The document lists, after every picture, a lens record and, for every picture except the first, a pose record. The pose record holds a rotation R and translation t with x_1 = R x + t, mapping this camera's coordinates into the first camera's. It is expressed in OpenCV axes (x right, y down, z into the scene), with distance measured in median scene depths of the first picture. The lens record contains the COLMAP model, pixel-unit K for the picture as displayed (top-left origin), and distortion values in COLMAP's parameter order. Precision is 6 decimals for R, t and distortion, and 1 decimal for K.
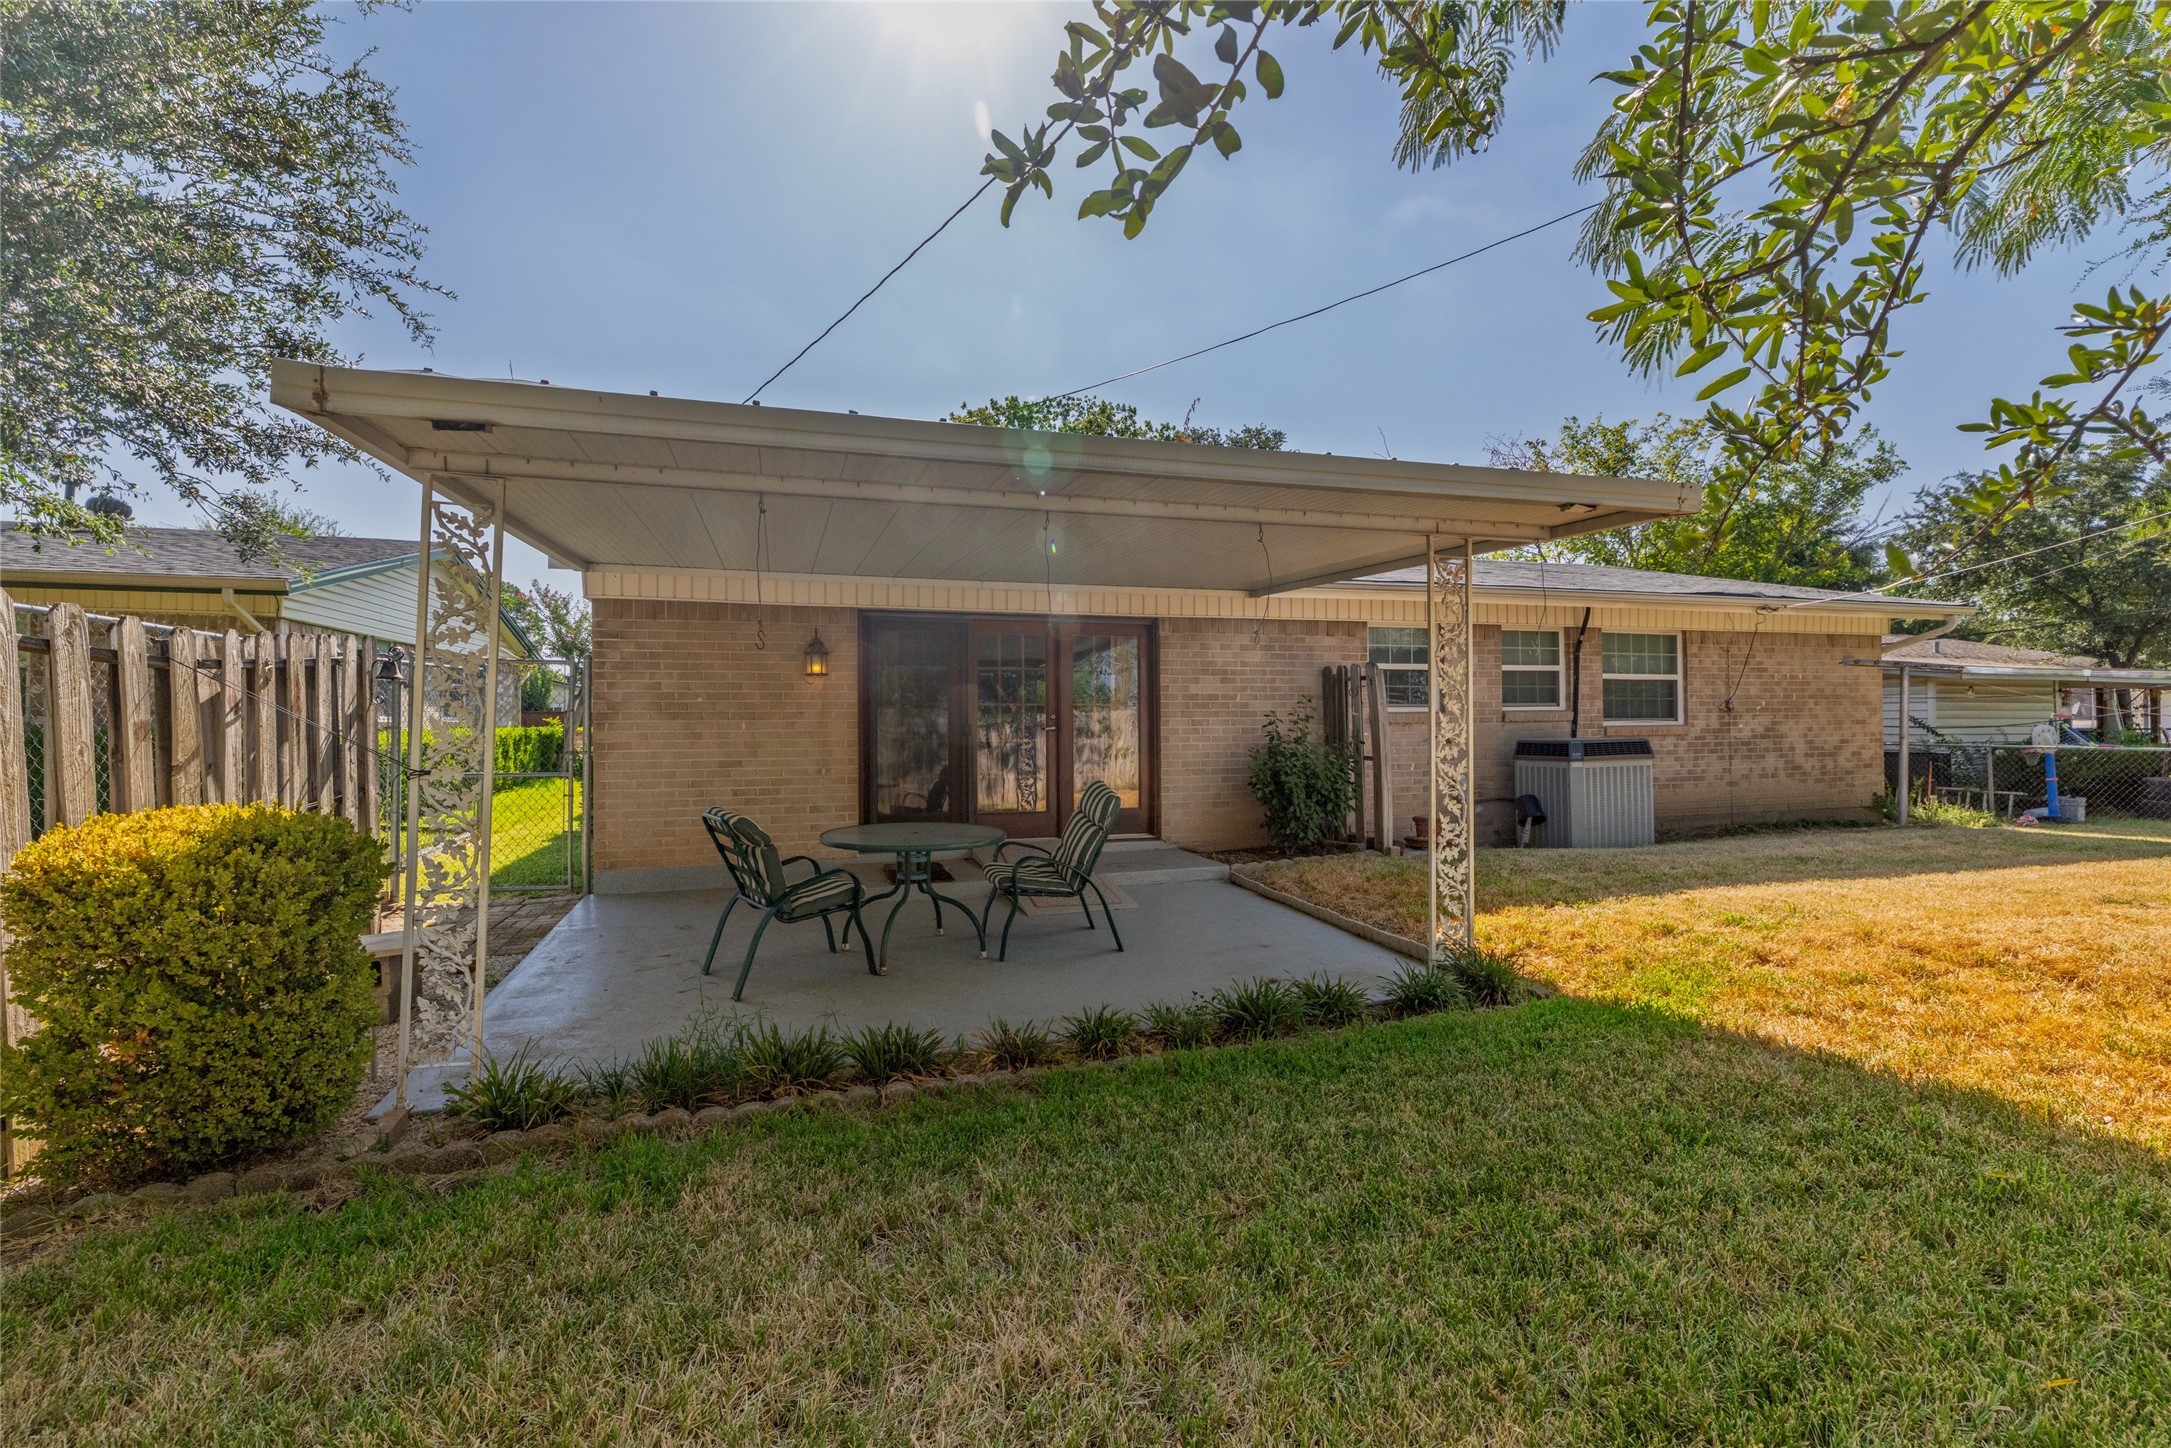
lens RADIAL K [[946.6, 0, 1088.1], [0, 946.6, 717.1], [0, 0, 1]] dist [-0.001072, 0.000827]
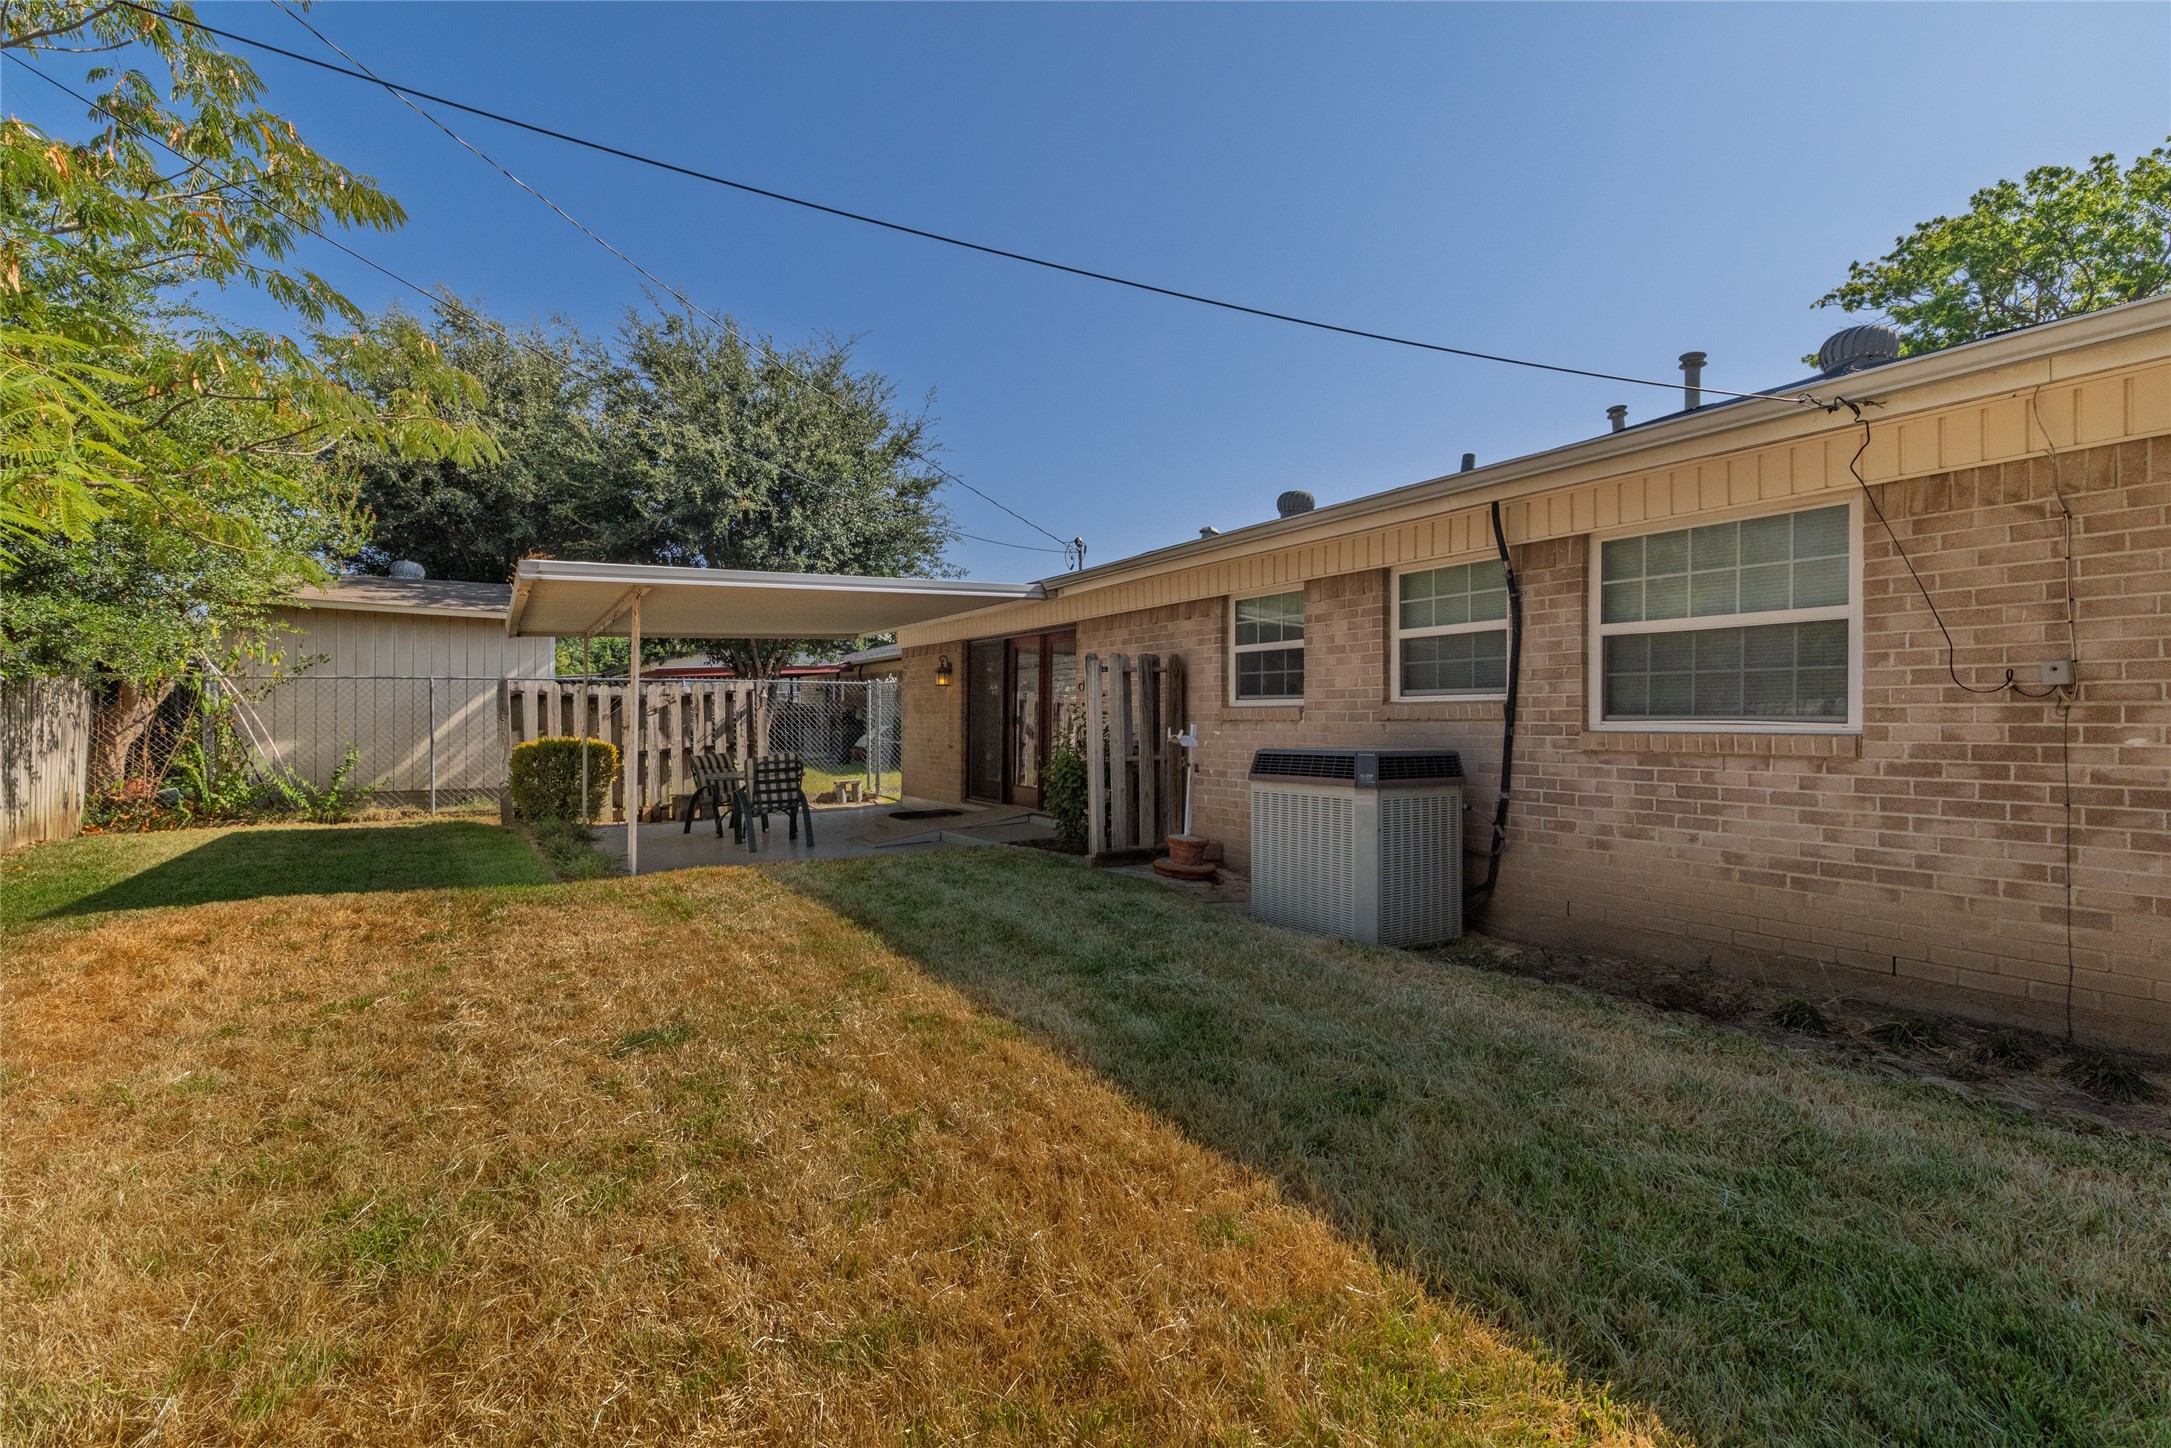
lens RADIAL K [[946.6, 0, 1088.1], [0, 946.6, 717.1], [0, 0, 1]] dist [-0.001072, 0.000827]
pose [[0.282673, -0.001312, -0.959215, 0.992347], [0.002500, 0.999997, -0.000631, 0.000545], [0.959213, -0.002219, 0.282676, 0.649795]]
